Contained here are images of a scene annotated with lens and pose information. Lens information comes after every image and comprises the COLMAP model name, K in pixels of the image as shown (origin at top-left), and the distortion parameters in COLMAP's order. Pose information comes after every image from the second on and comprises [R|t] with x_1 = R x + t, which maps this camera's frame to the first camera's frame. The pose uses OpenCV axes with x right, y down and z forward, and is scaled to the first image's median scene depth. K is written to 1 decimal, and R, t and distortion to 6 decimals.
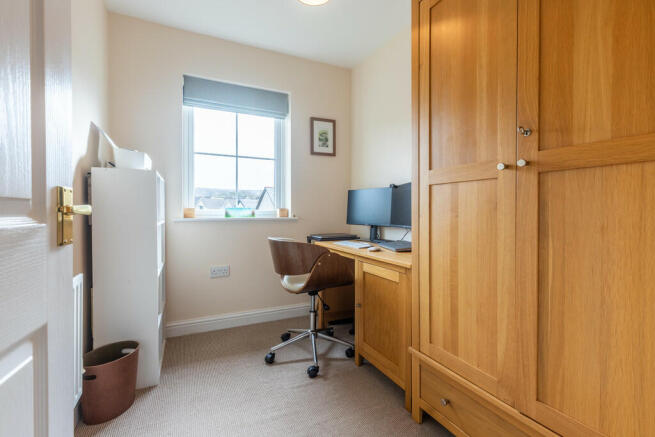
lens RADIAL K [[300.1, 0, 327.6], [0, 300.1, 214.3], [0, 0, 1]] dist [0.001241, 0.000046]
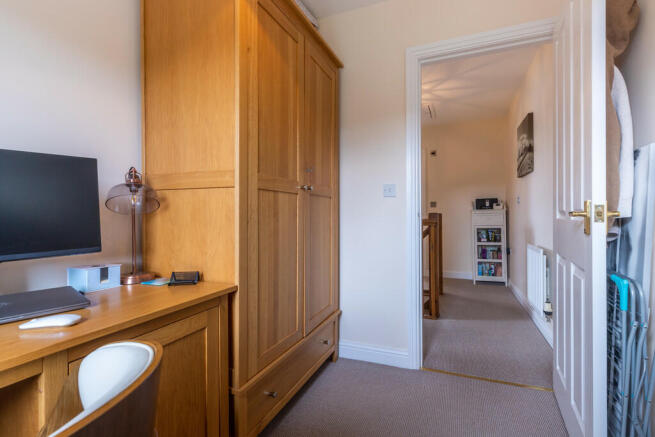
lens RADIAL K [[300.1, 0, 327.6], [0, 300.1, 214.3], [0, 0, 1]] dist [0.001241, 0.000046]
pose [[-0.655419, 0.000680, 0.755265, -0.536800], [0.007625, 0.999955, 0.005717, -0.022135], [-0.755227, 0.009507, -0.655394, 1.526166]]
